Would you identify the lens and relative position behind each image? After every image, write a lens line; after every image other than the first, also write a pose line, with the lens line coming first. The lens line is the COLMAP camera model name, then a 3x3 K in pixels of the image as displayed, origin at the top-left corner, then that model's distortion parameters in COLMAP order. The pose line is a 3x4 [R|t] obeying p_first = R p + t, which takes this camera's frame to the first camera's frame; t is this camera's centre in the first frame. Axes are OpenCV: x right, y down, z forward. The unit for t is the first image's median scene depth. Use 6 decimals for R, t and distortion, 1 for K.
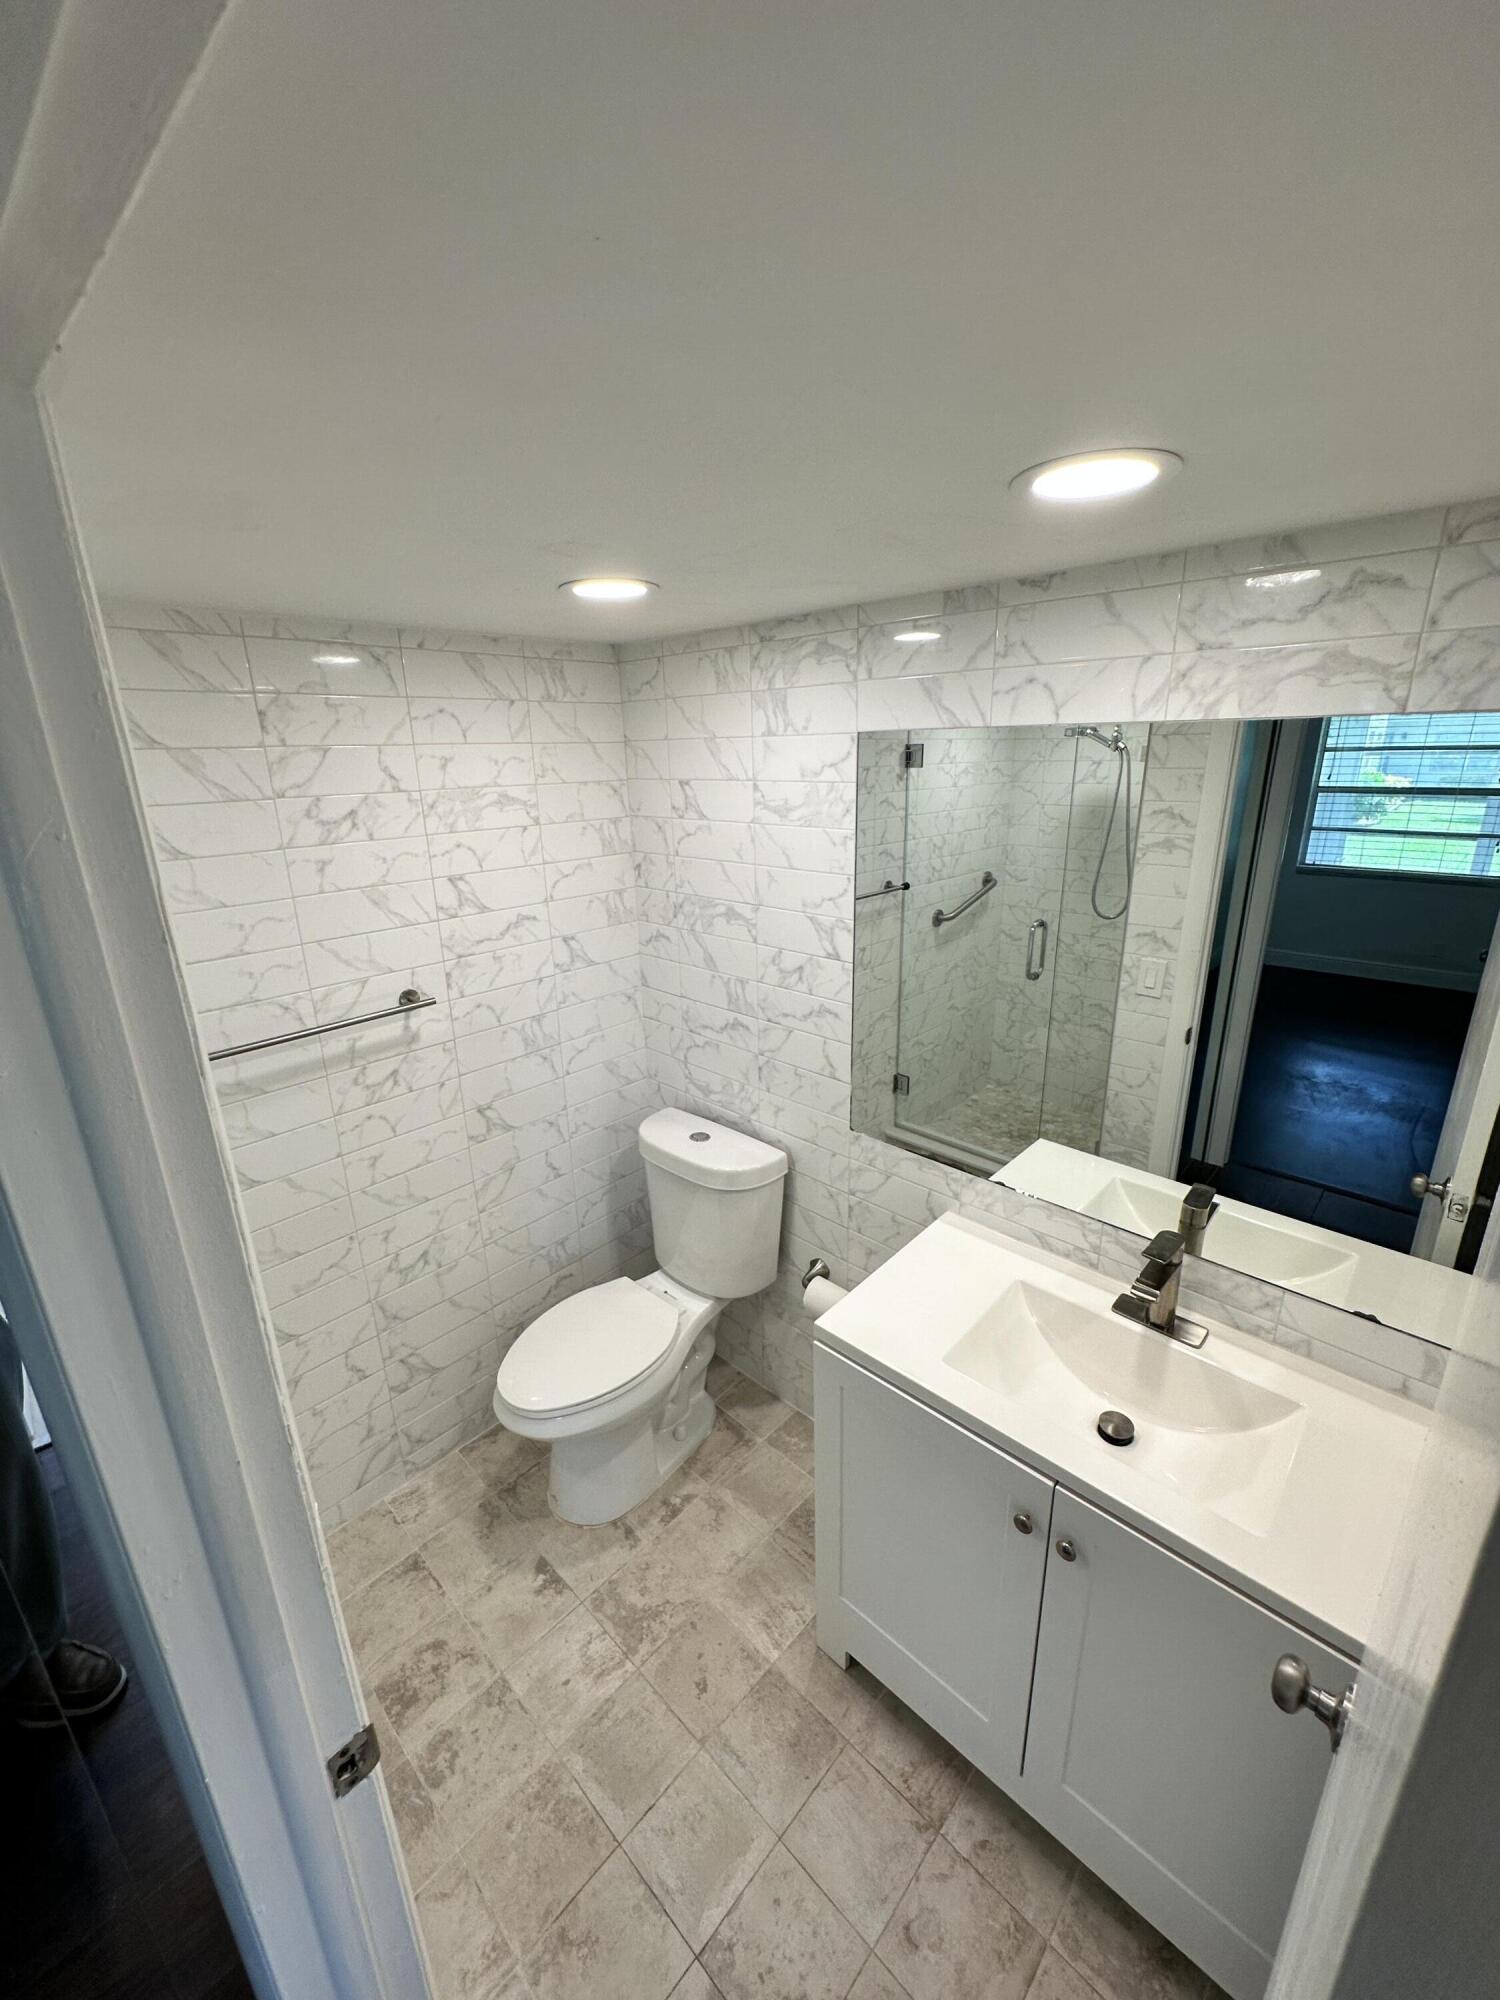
lens RADIAL K [[797.6, 0, 747.1], [0, 797.6, 1000.1], [0, 0, 1]] dist [-0.001979, 0.000187]
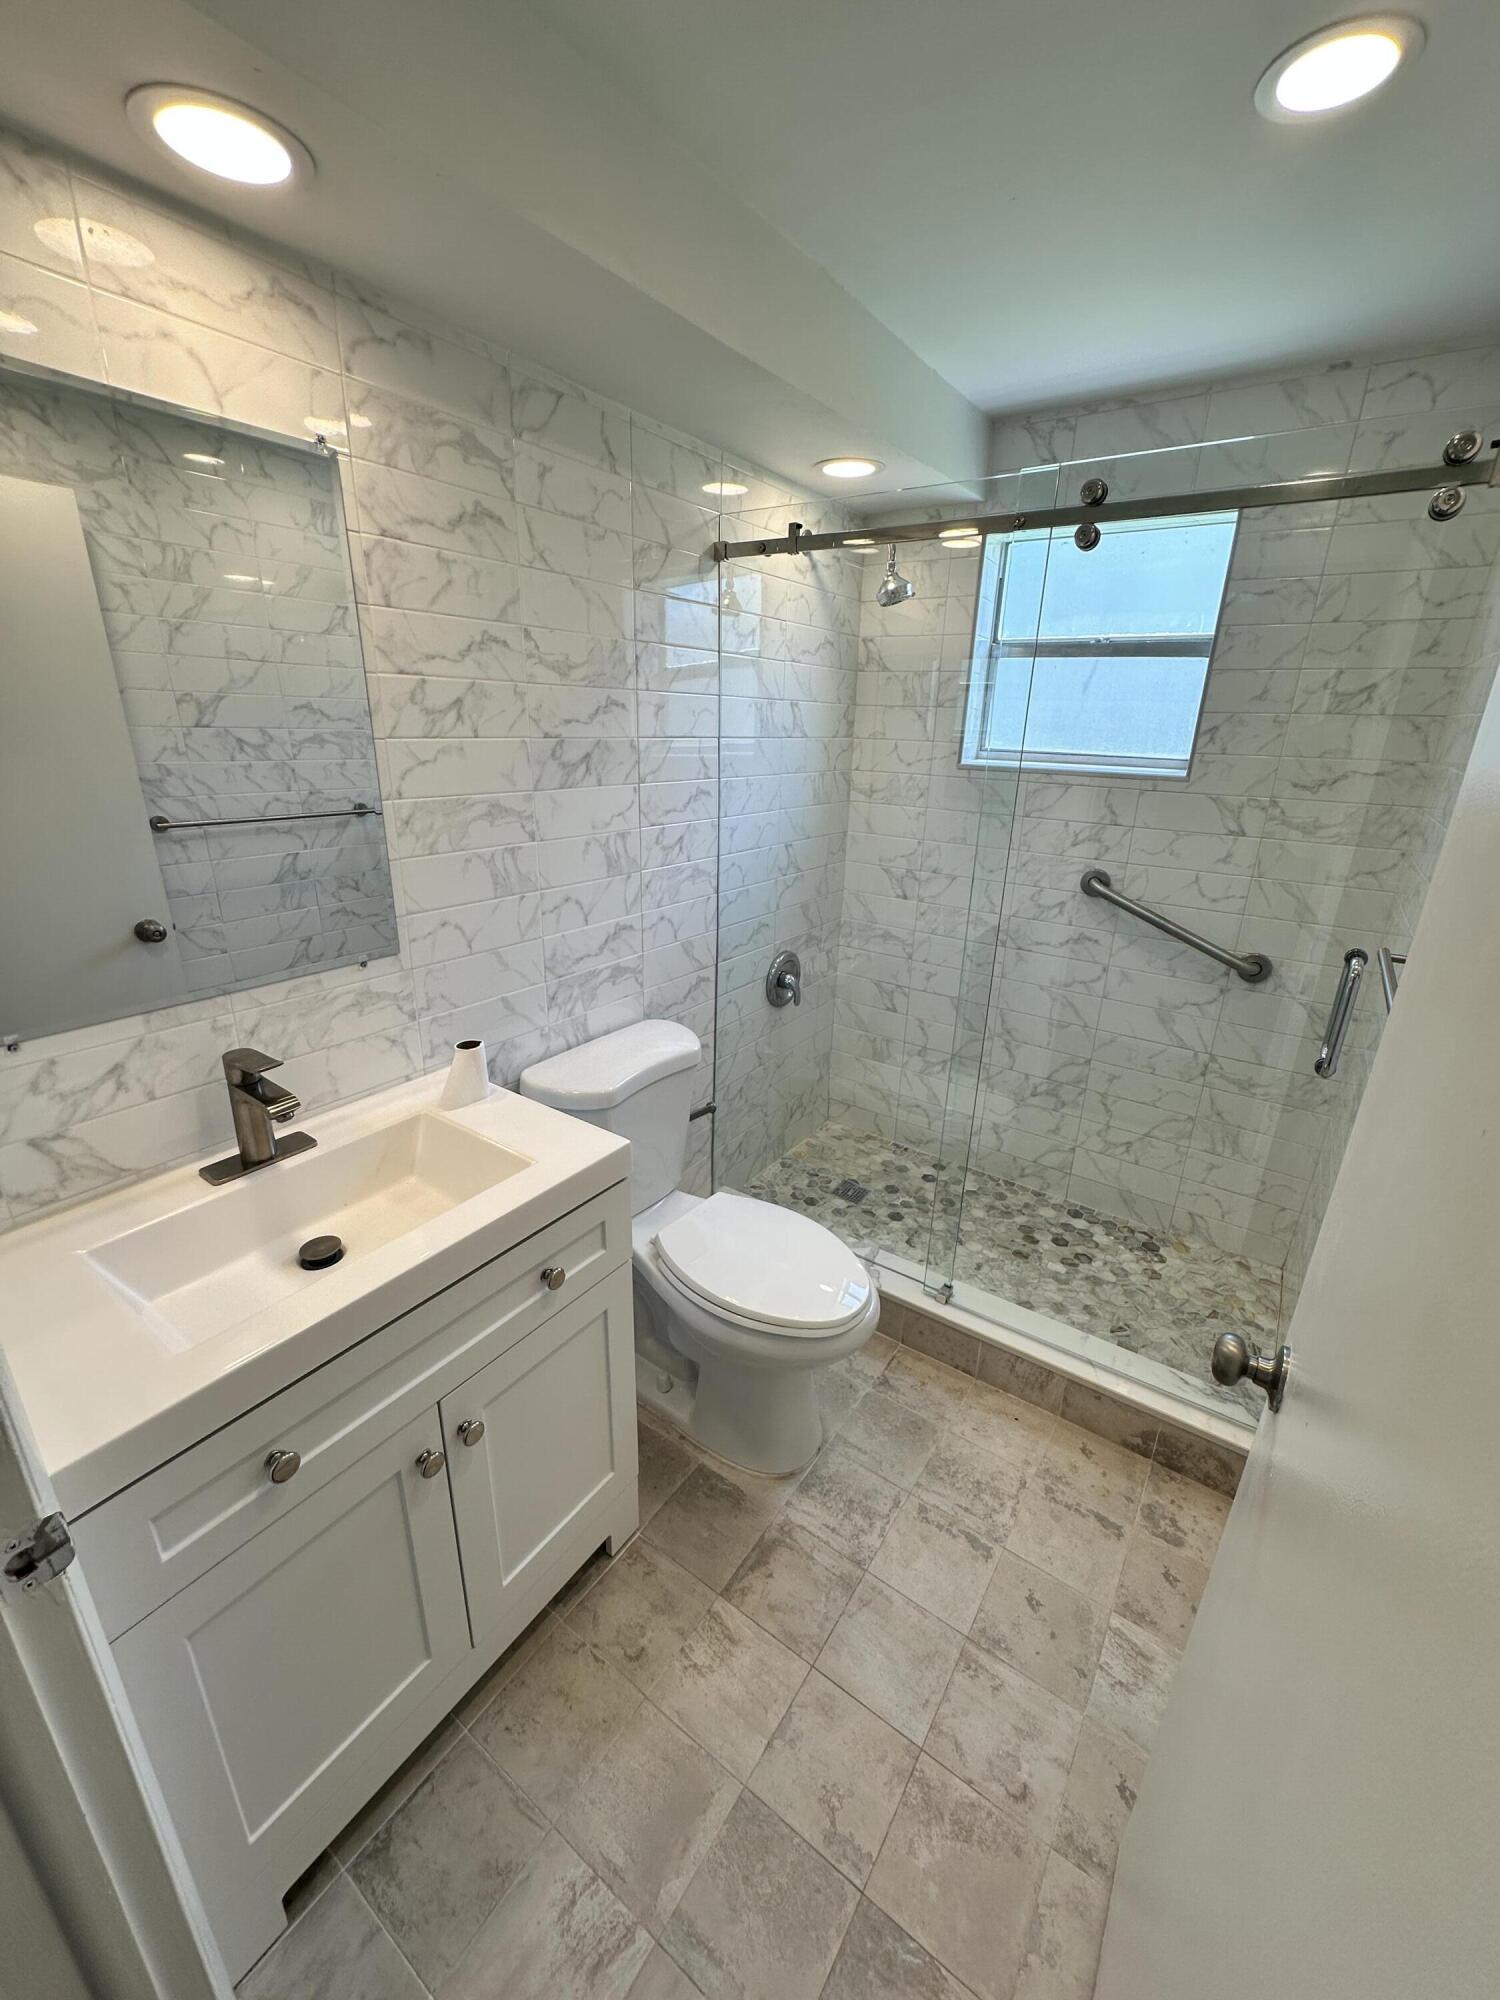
lens RADIAL K [[797.6, 0, 750.8], [0, 797.6, 1000.0], [0, 0, 1]] dist [-0.001979, 0.000187]
pose [[-0.146033, -0.311437, 0.938979, -0.325276], [0.281636, 0.896790, 0.341245, 0.056412], [-0.948343, 0.314284, -0.043249, 0.482241]]
